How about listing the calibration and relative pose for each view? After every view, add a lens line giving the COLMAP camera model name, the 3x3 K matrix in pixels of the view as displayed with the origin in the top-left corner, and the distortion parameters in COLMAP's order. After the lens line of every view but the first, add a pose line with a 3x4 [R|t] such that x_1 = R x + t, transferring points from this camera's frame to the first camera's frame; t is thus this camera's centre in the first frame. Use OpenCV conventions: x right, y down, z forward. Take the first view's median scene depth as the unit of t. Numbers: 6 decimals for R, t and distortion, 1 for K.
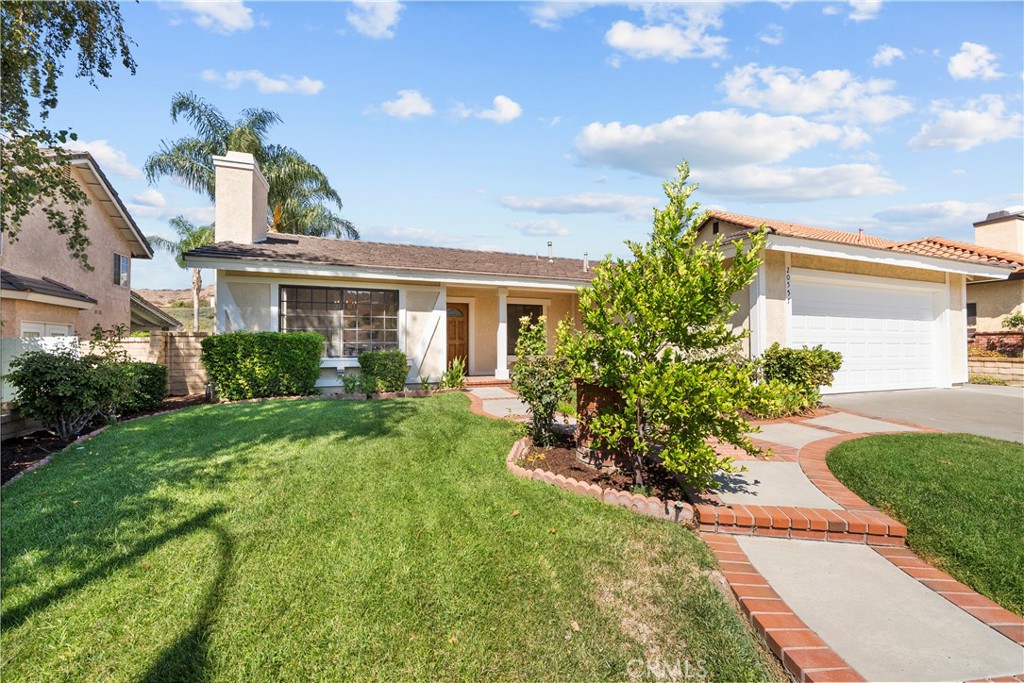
lens RADIAL K [[393.1, 0, 511.5], [0, 393.1, 336.6], [0, 0, 1]] dist [-0.001395, 0.000060]
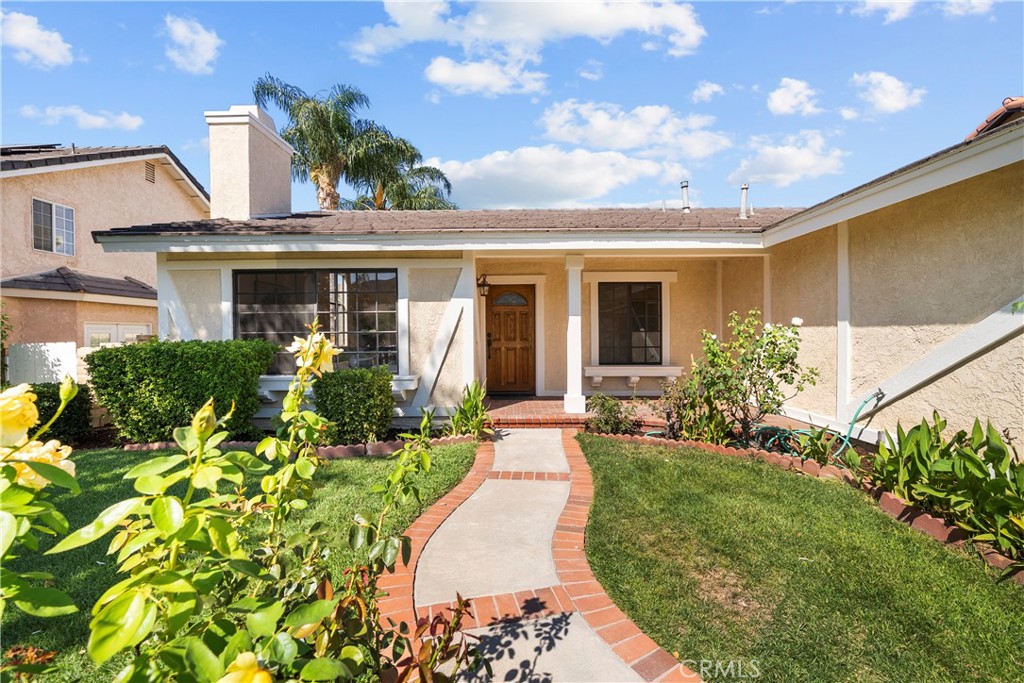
lens RADIAL K [[412.5, 0, 509.8], [0, 412.5, 338.1], [0, 0, 1]] dist [-0.000724, -0.000064]
pose [[0.932718, 0.002846, -0.360596, 0.117474], [0.012936, 0.999061, 0.041345, -0.031082], [0.360375, -0.043228, 0.931805, 0.433278]]
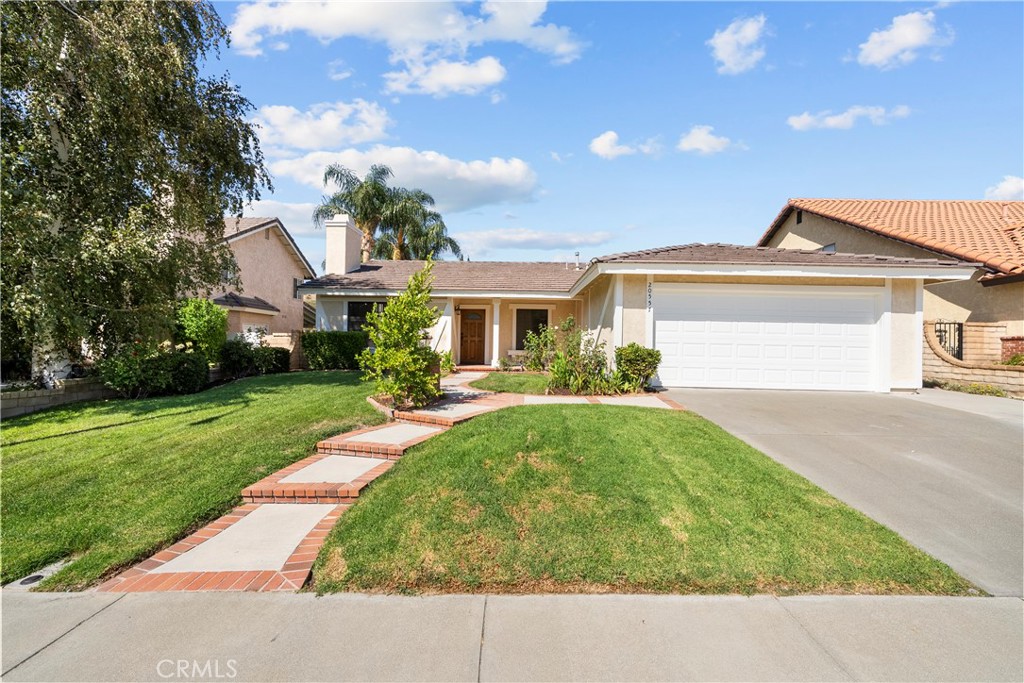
lens RADIAL K [[414.6, 0, 511.5], [0, 414.6, 337.7], [0, 0, 1]] dist [-0.000914, 0.000289]
pose [[0.928220, 0.013686, -0.371780, 0.590948], [-0.009765, 0.999875, 0.012426, -0.009991], [0.371904, -0.007904, 0.928238, -0.294964]]
